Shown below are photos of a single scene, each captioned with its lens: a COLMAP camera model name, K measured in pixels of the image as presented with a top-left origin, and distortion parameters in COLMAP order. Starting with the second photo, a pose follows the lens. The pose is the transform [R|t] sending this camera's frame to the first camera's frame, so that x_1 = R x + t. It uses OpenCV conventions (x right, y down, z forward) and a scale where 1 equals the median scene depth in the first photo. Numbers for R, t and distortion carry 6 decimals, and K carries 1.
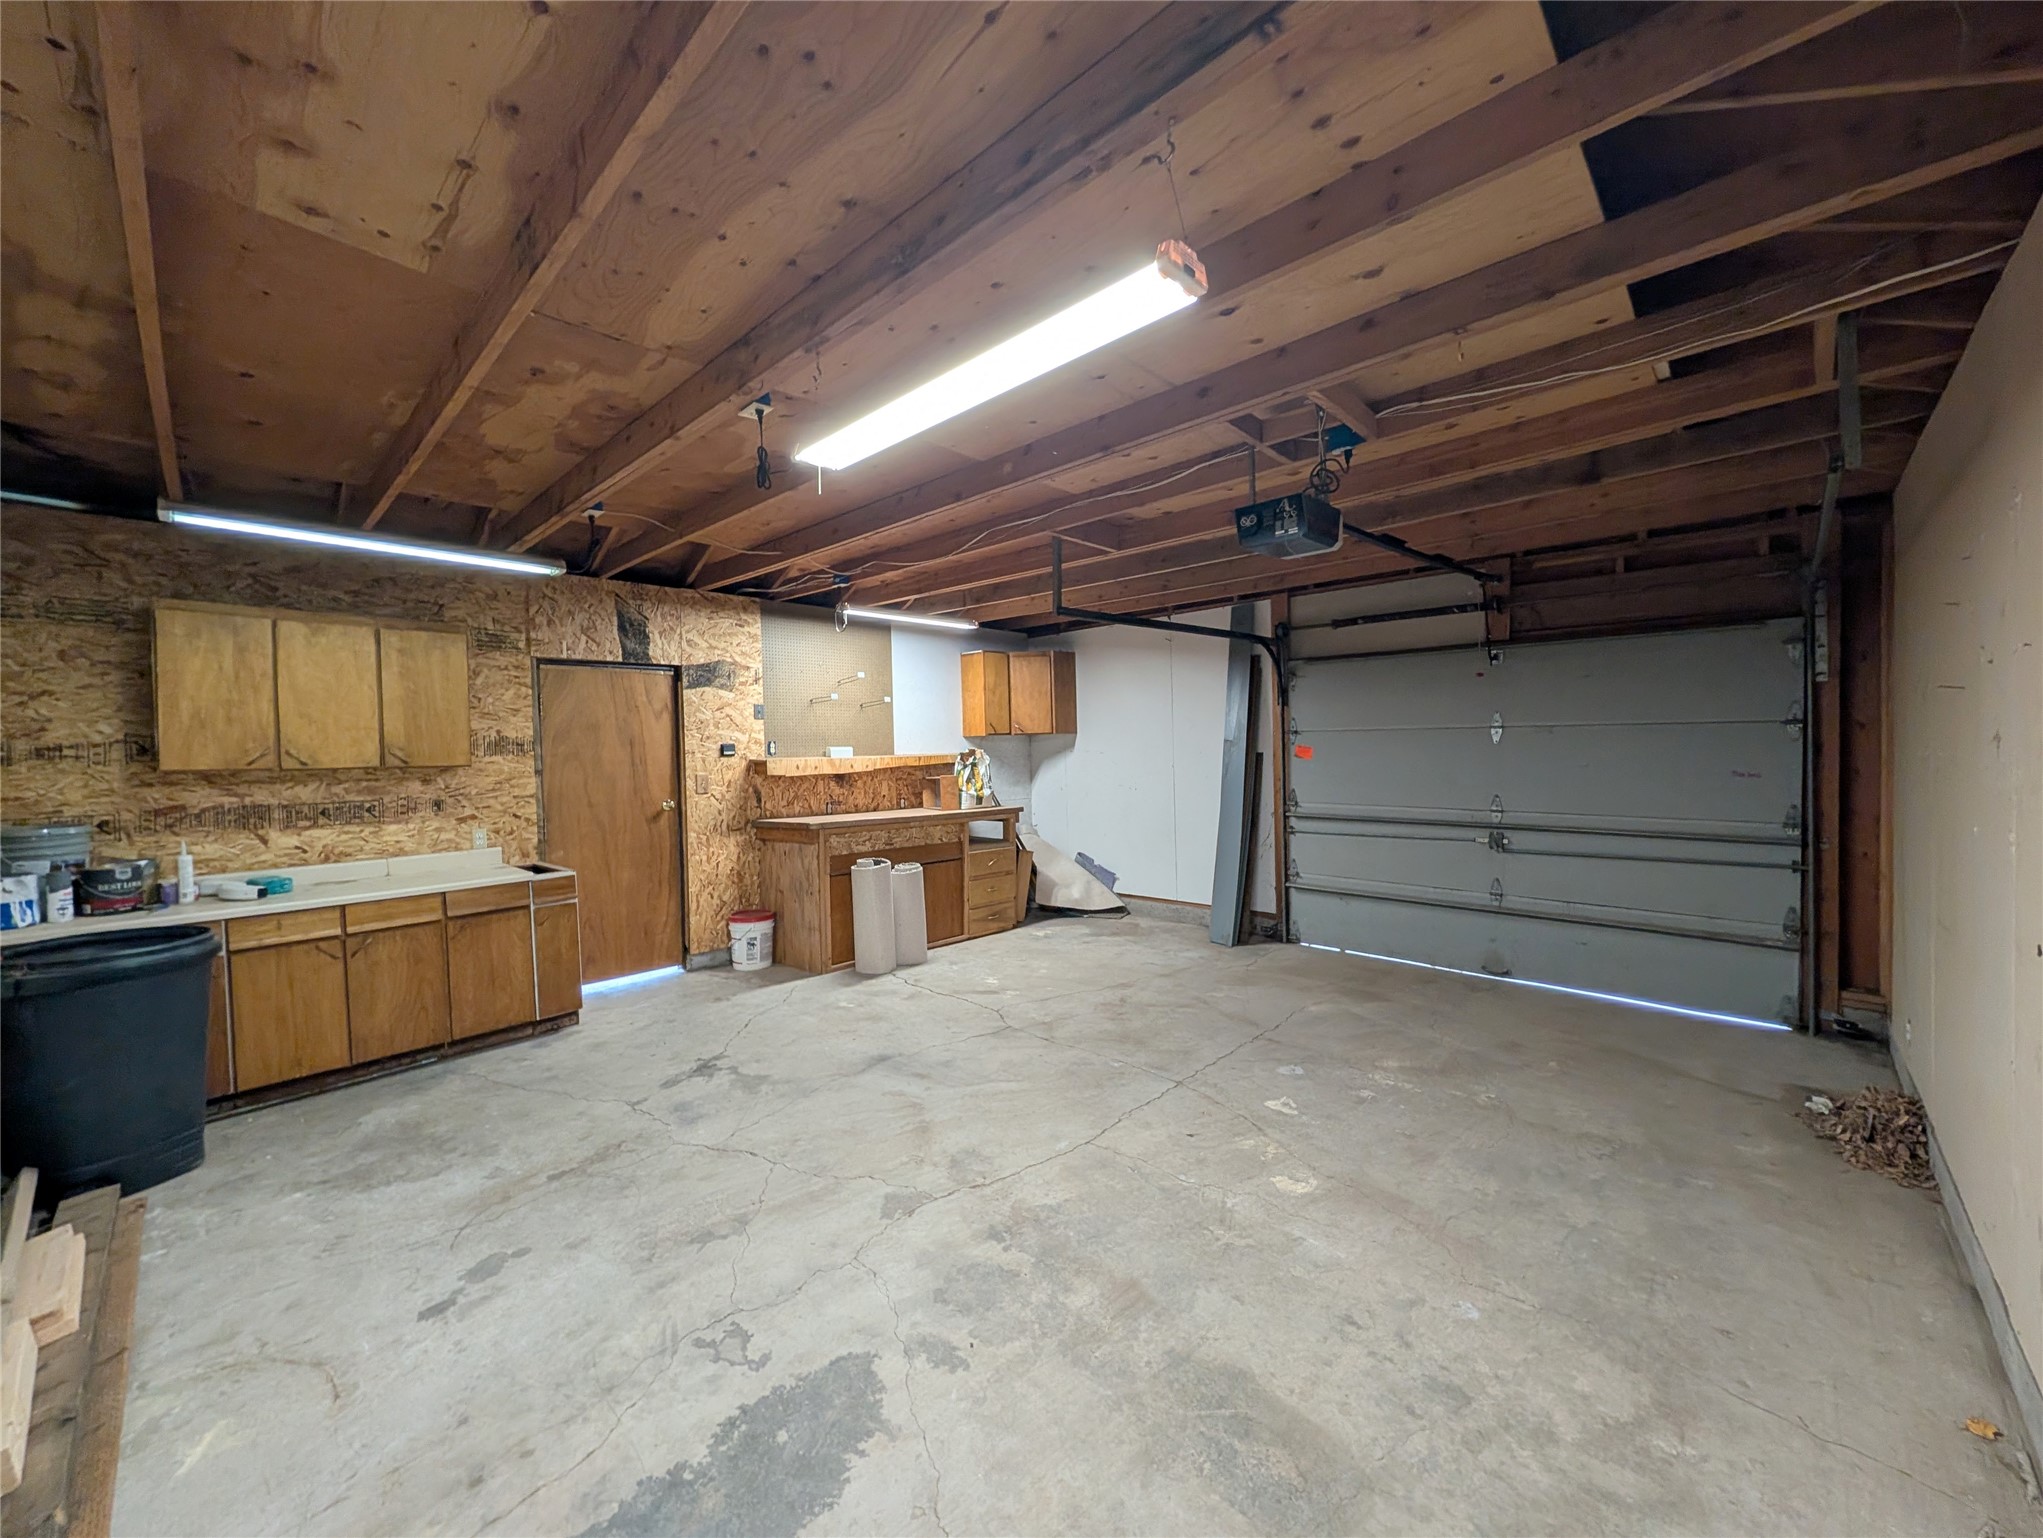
lens RADIAL K [[785.3, 0, 1021.5], [0, 785.3, 769.0], [0, 0, 1]] dist [0.000519, -0.000008]
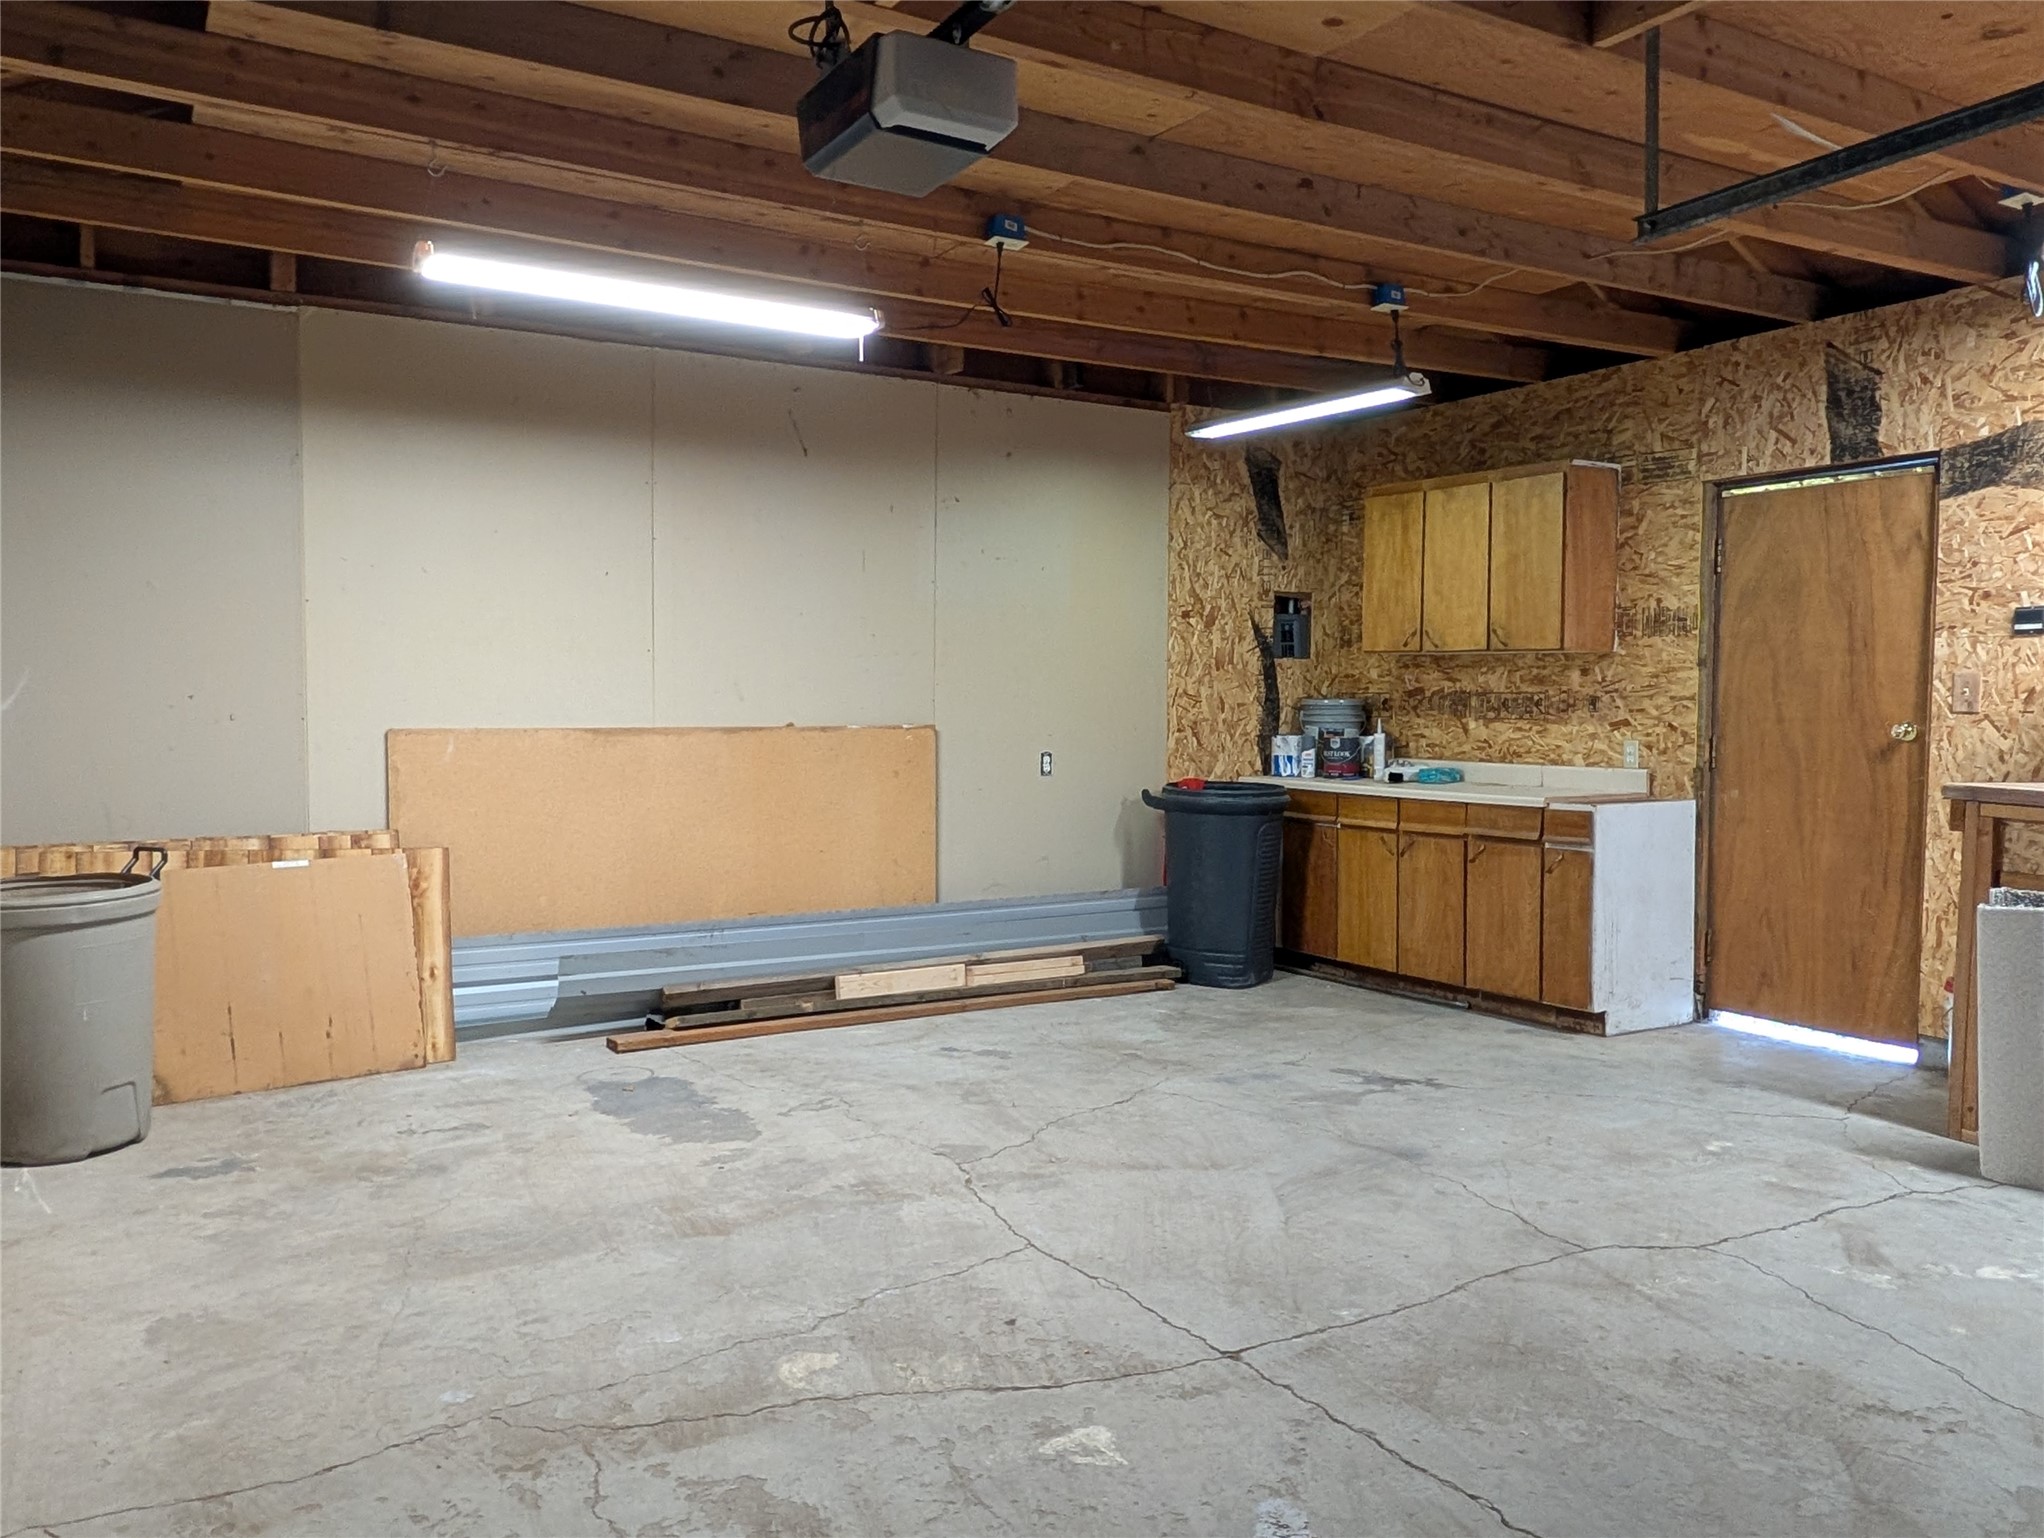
lens RADIAL K [[1538.7, 0, 1022.0], [0, 1538.7, 769.0], [0, 0, 1]] dist [0.003670, 0.000134]
pose [[-0.263922, 0.067878, -0.962153, 0.856225], [-0.025331, 0.996689, 0.077263, 0.009581], [0.964211, 0.044764, -0.261329, 0.908430]]
